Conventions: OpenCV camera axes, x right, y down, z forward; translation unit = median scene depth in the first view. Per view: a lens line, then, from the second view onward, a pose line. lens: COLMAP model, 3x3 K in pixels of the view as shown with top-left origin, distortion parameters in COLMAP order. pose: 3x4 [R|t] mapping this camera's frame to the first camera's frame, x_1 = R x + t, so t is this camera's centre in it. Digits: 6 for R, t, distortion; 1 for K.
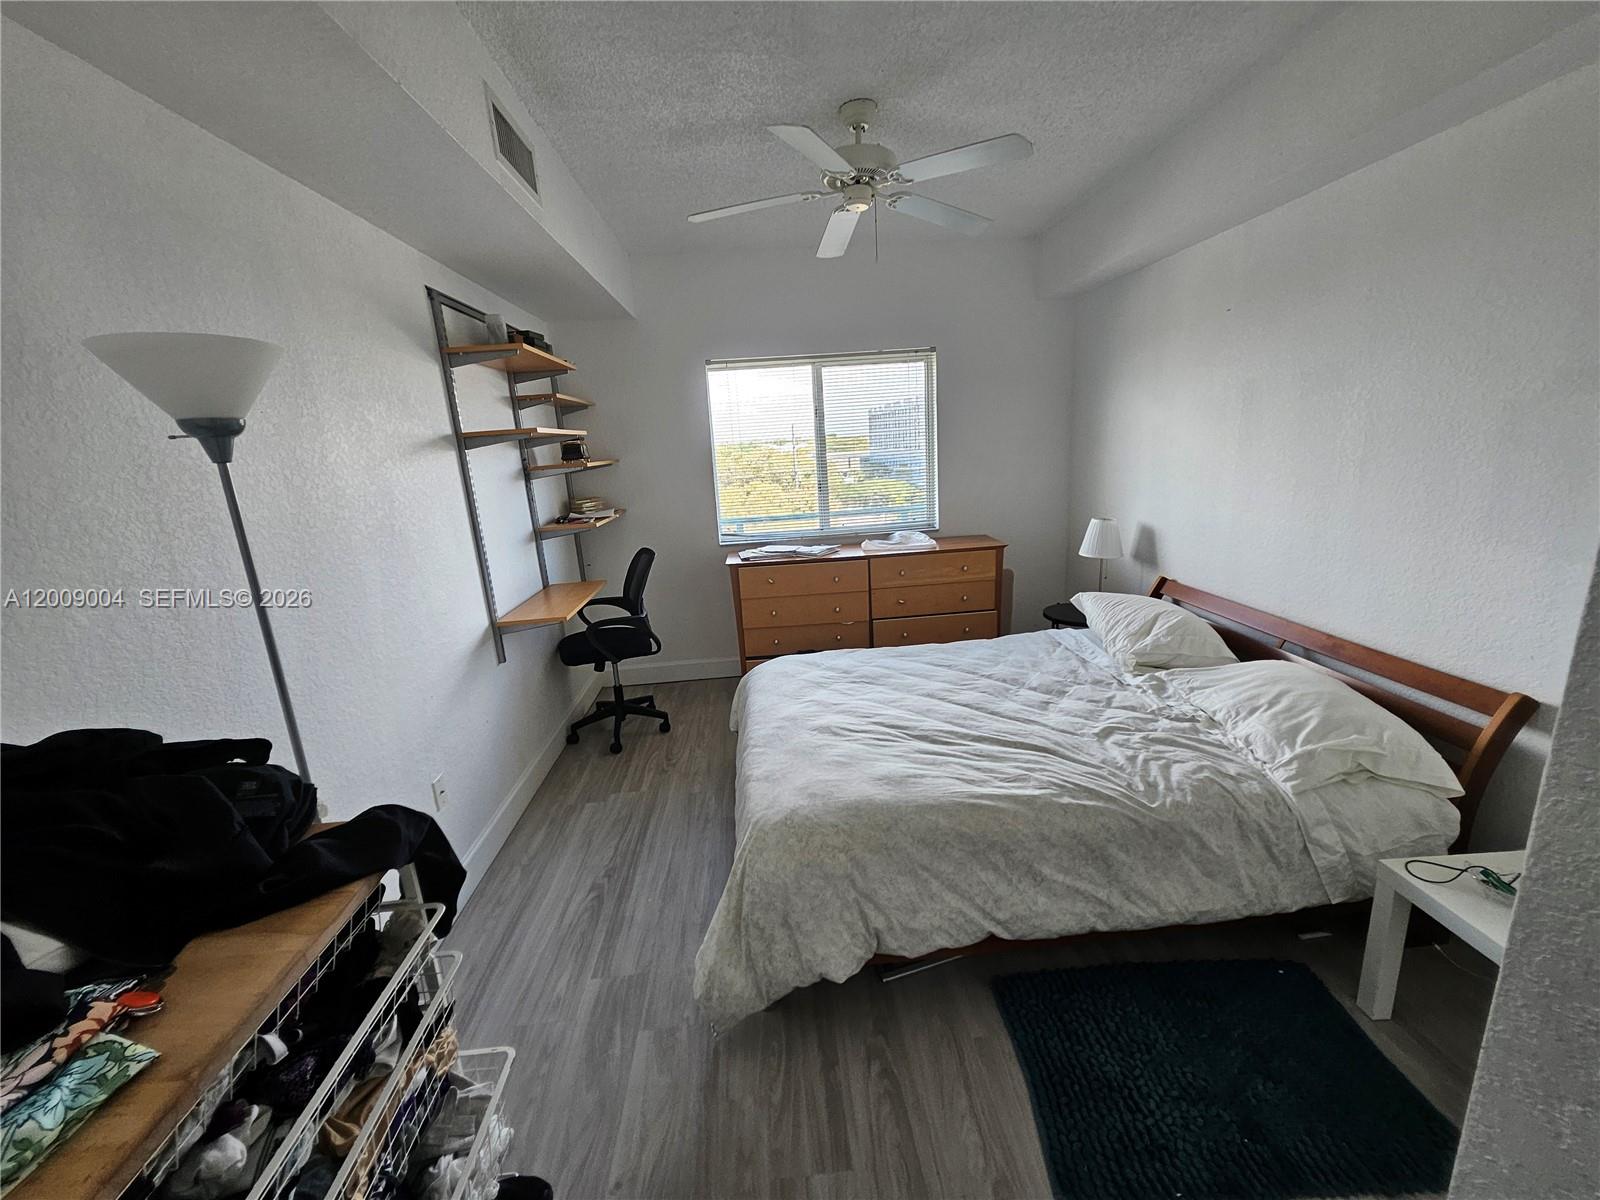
lens RADIAL K [[636.0, 0, 798.5], [0, 636.0, 600.7], [0, 0, 1]] dist [0.003135, 0.000120]
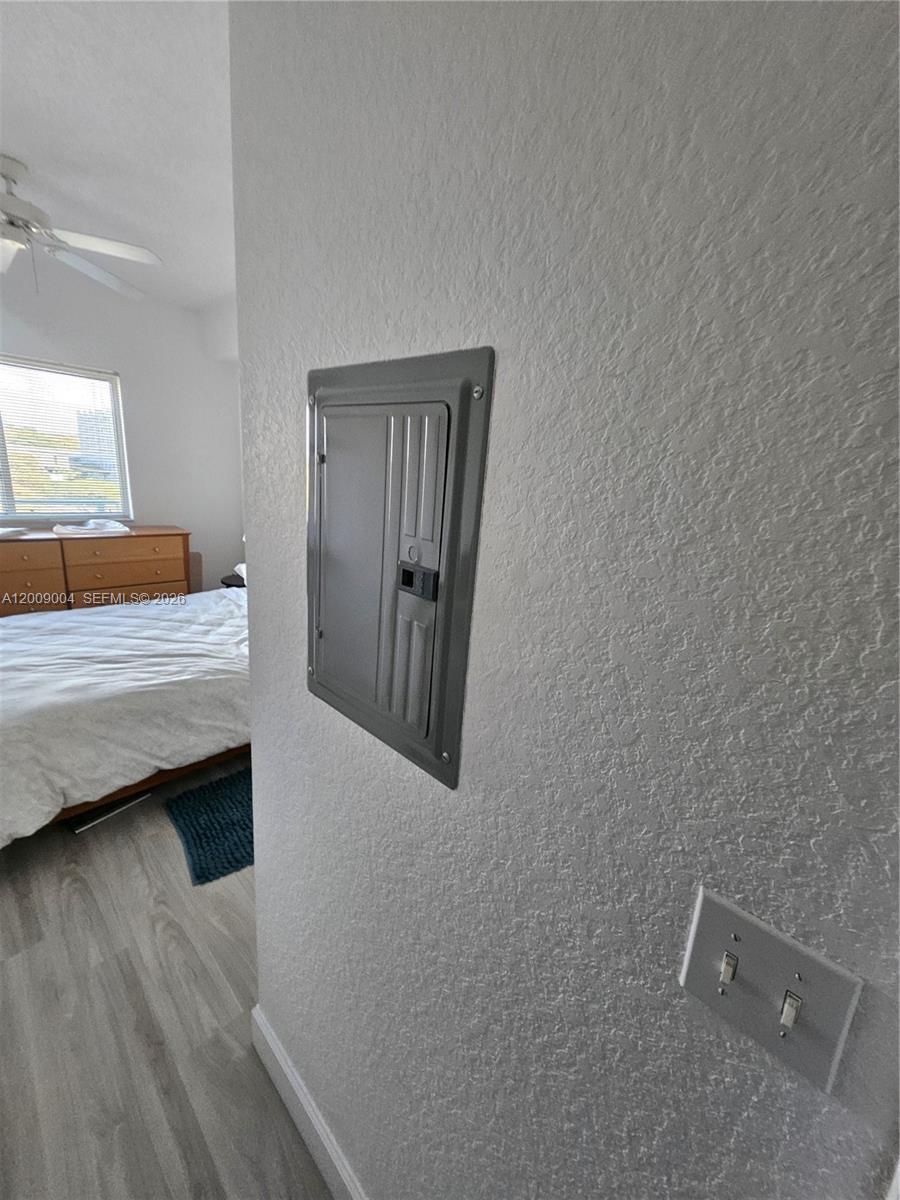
lens RADIAL K [[477.0, 0, 455.8], [0, 477.0, 593.6], [0, 0, 1]] dist [0.003135, 0.000120]
pose [[0.718766, -0.057917, 0.692835, 0.031560], [0.046546, 0.998297, 0.035164, 0.069090], [-0.693692, 0.006974, 0.720238, -0.288513]]
